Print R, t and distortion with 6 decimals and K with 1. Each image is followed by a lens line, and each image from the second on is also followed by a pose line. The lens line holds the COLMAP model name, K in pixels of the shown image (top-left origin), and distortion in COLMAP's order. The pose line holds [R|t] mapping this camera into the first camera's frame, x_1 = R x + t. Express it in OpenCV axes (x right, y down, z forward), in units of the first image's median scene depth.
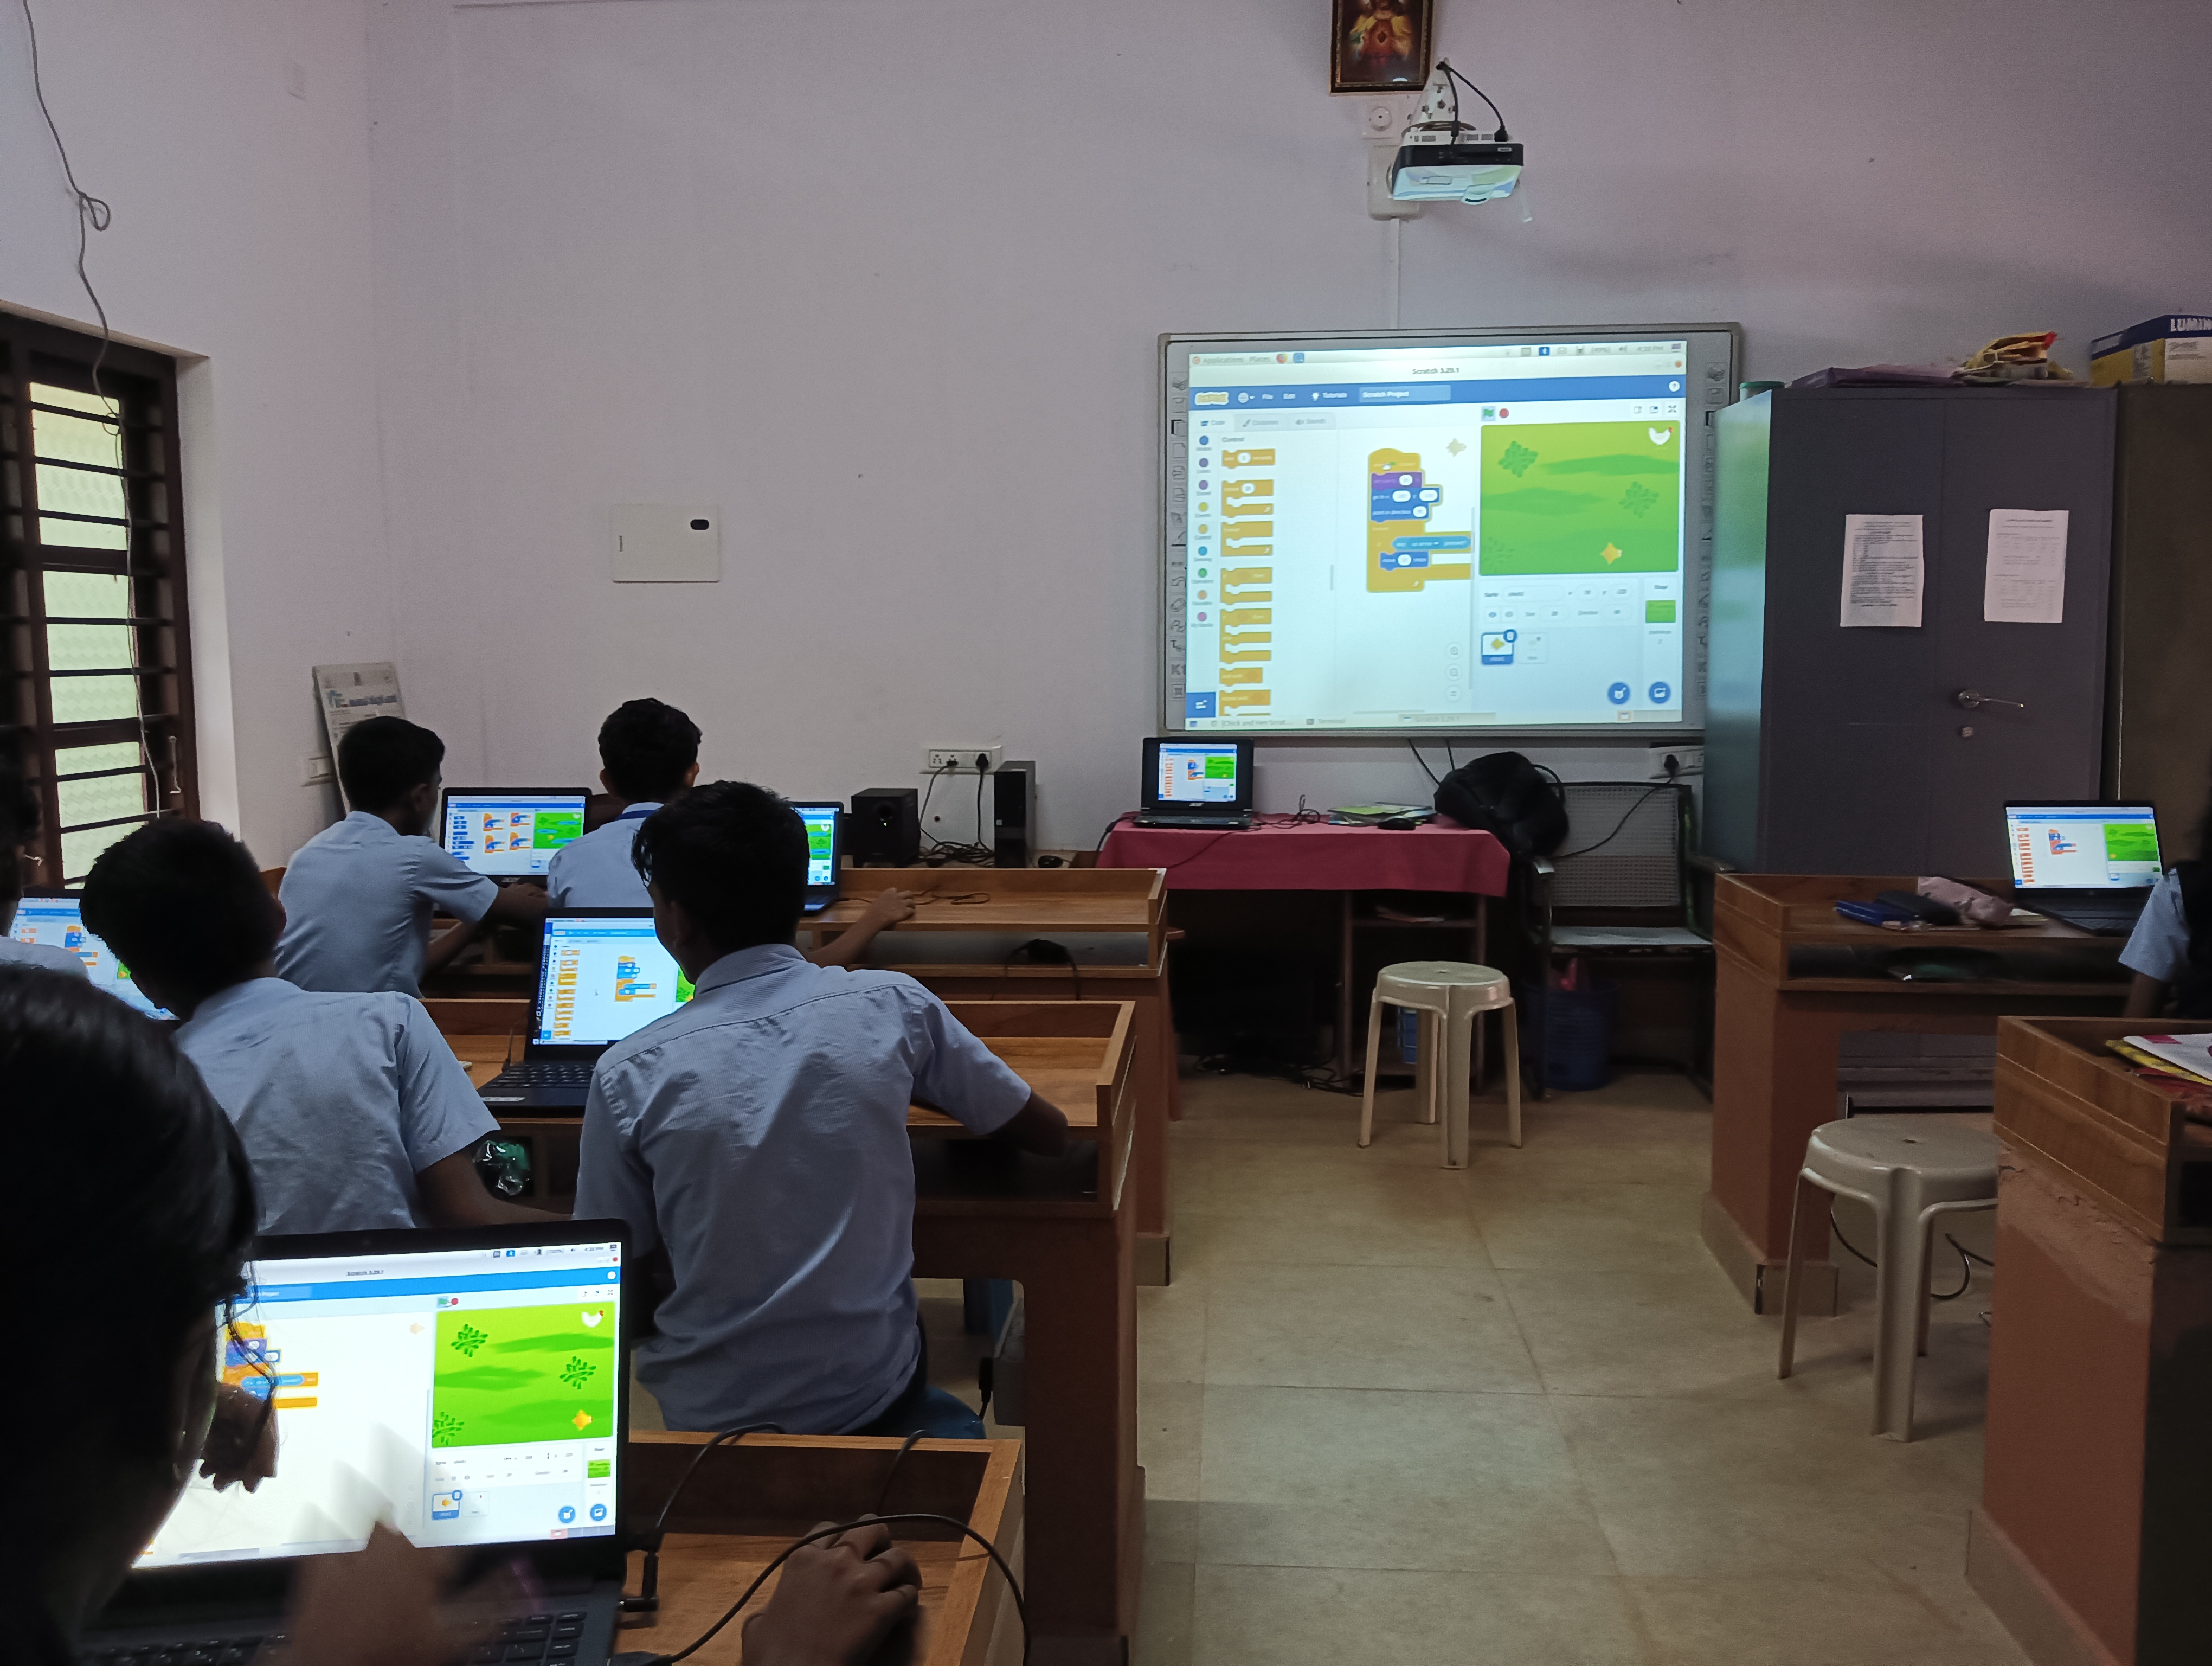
lens RADIAL K [[1805.8, 0, 1102.4], [0, 1805.8, 826.1], [0, 0, 1]] dist [0.045224, -0.069435]
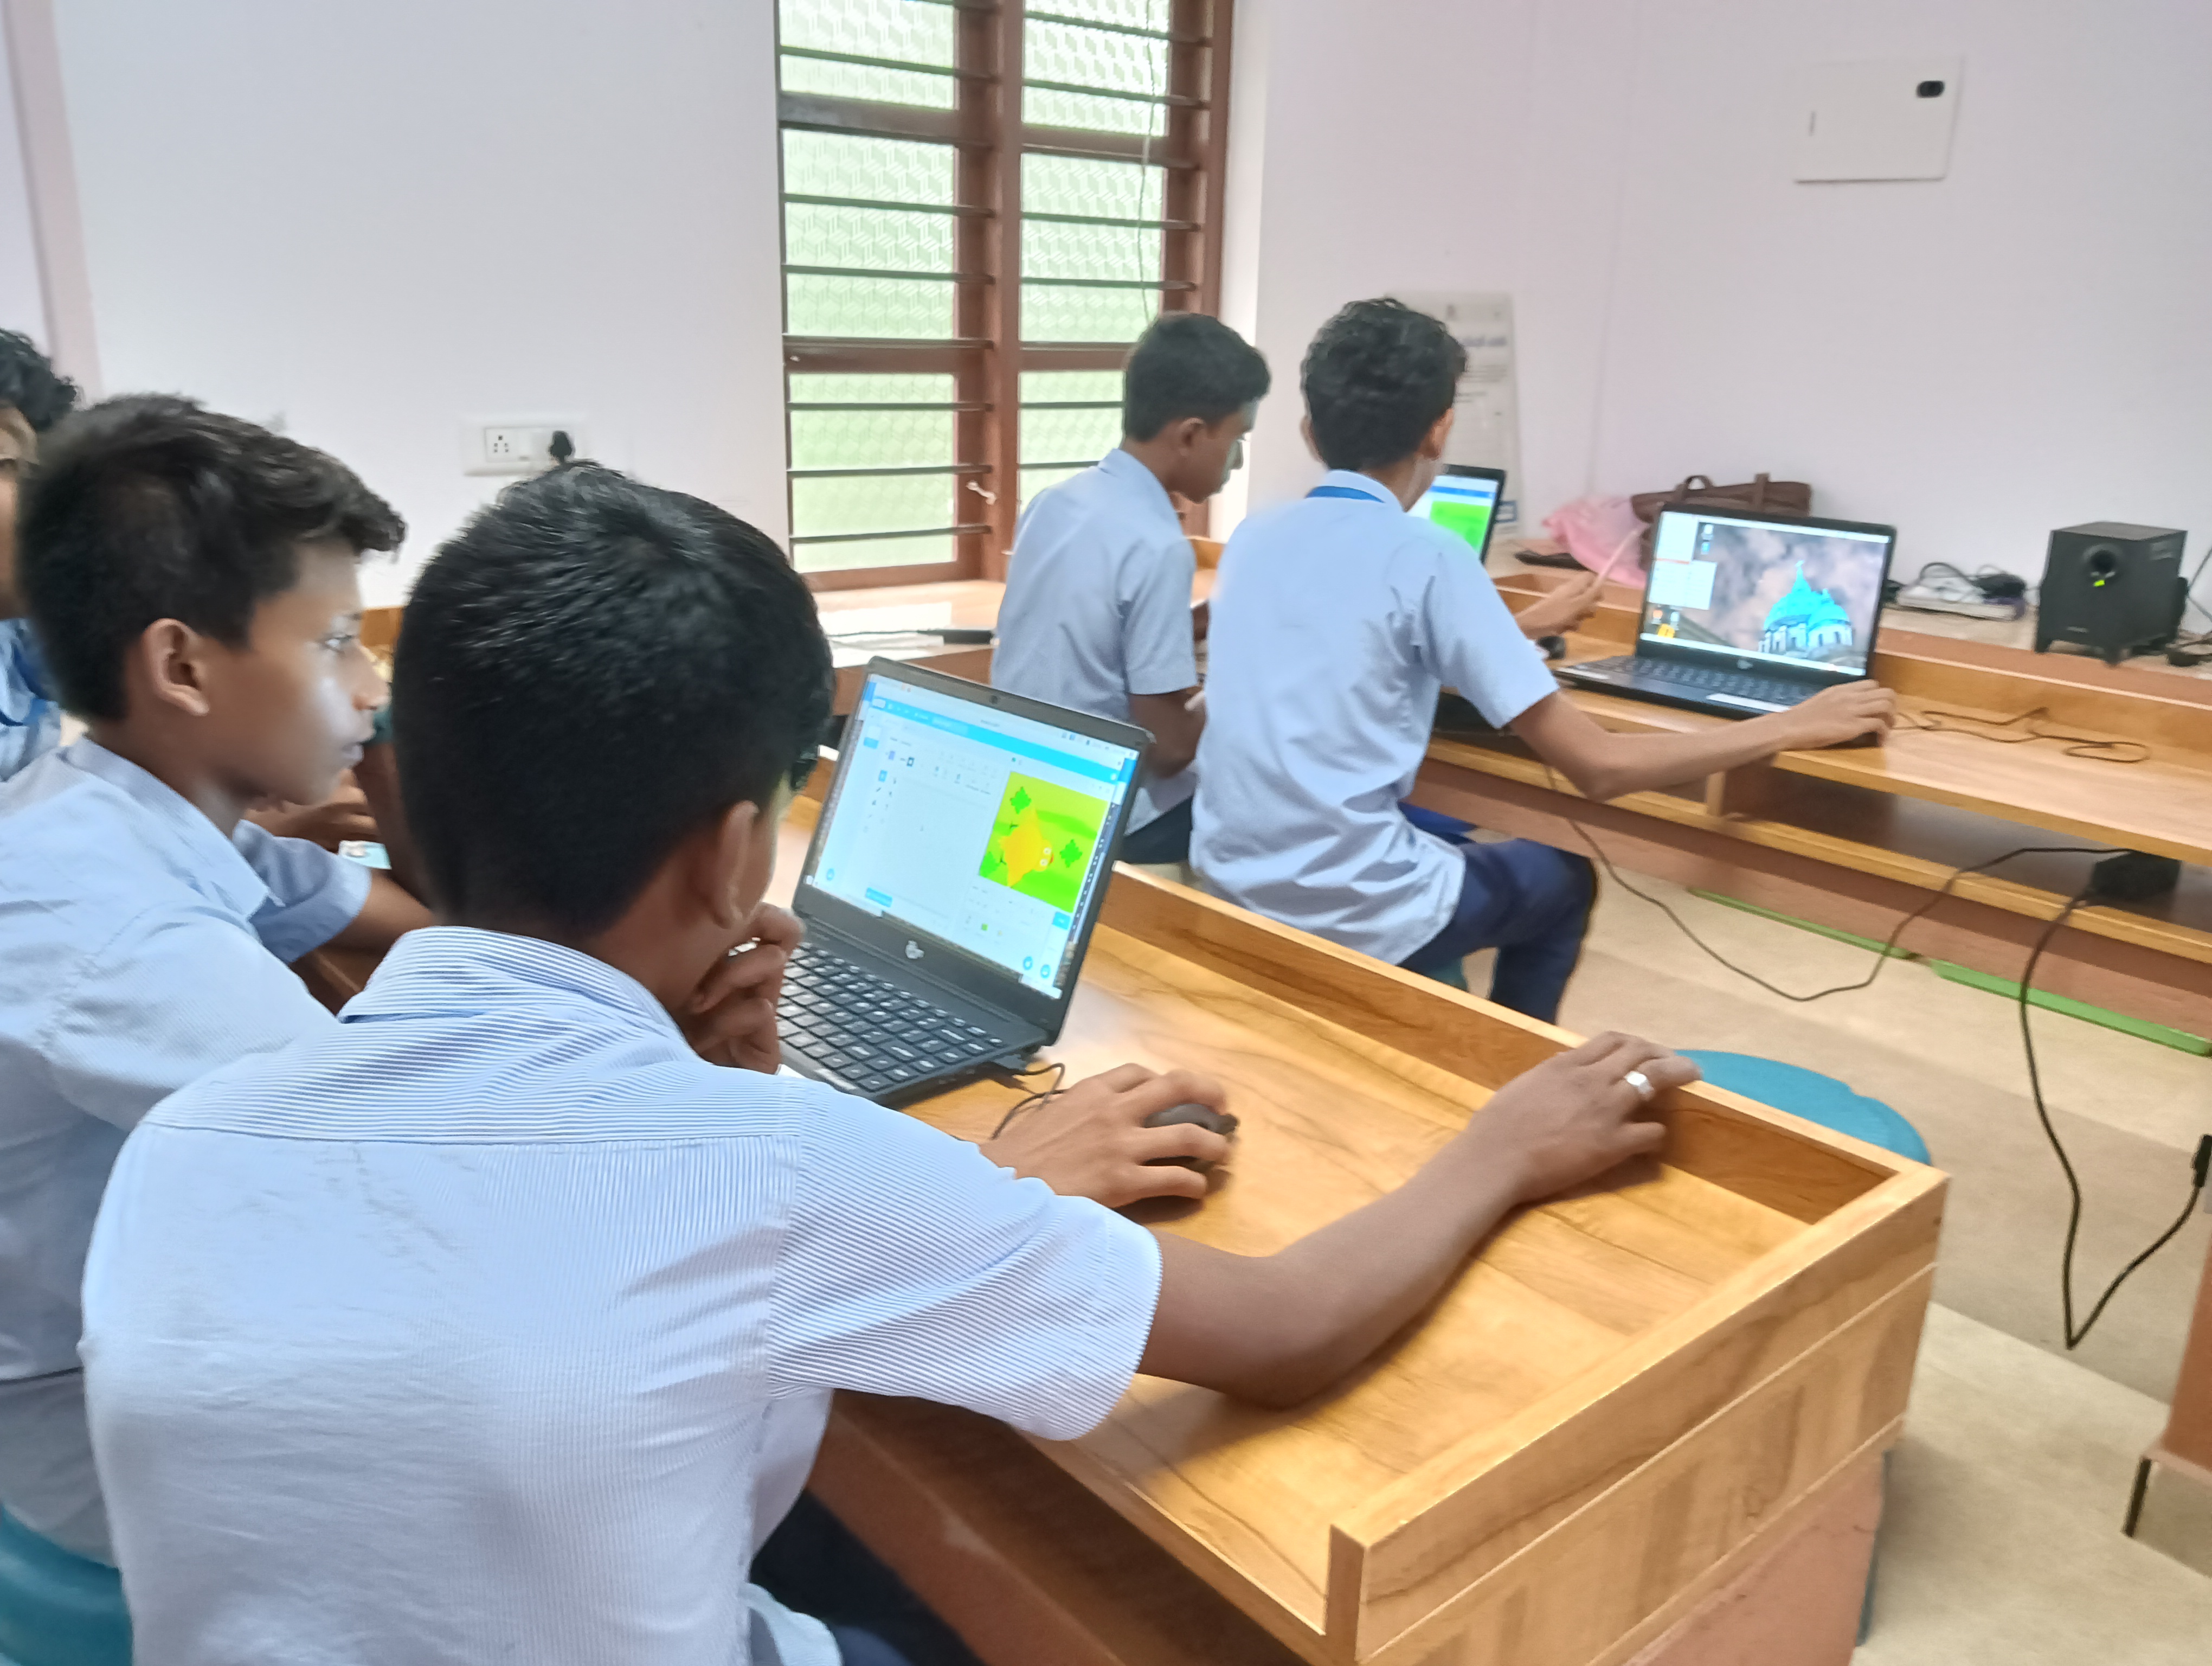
lens RADIAL K [[1805.8, 0, 1128.2], [0, 1805.8, 827.0], [0, 0, 1]] dist [0.045224, -0.069435]
pose [[0.719671, 0.227630, -0.655941, 0.077974], [-0.105557, 0.969619, 0.220672, -0.025932], [0.686244, -0.089572, 0.721835, 0.365965]]
